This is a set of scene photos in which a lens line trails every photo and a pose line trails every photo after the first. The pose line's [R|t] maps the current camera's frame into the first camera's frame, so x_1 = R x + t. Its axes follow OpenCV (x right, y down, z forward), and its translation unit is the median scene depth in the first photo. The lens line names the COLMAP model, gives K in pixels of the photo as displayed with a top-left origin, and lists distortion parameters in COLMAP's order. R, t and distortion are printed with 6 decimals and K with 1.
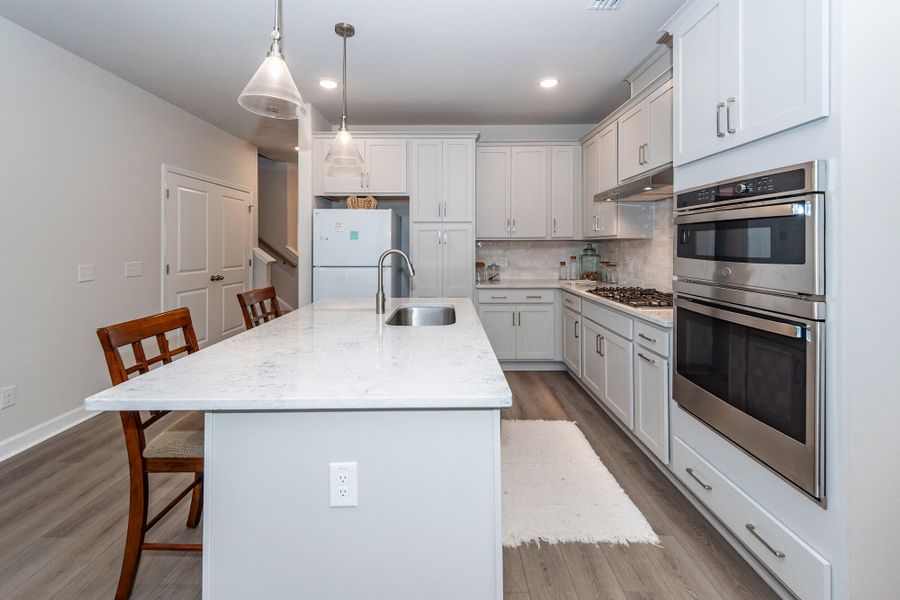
lens RADIAL K [[369.7, 0, 449.5], [0, 369.7, 243.5], [0, 0, 1]] dist [-0.000563, -0.000122]
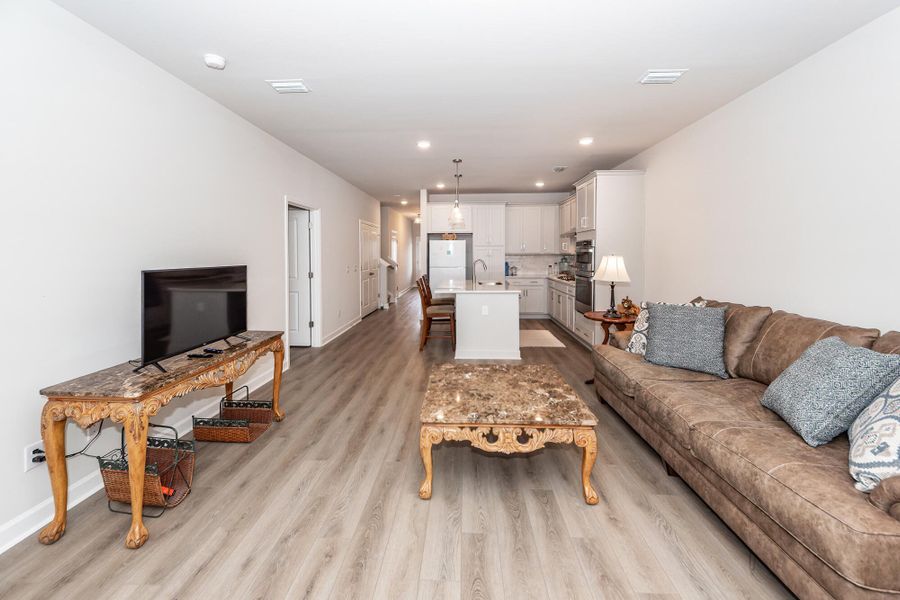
lens RADIAL K [[346.2, 0, 454.7], [0, 346.2, 263.2], [0, 0, 1]] dist [0.001586, -0.000211]
pose [[0.999255, 0.000165, -0.038605, -0.139534], [0.001213, 0.999363, 0.035662, -0.030650], [0.038587, -0.035682, 0.998618, -0.949609]]
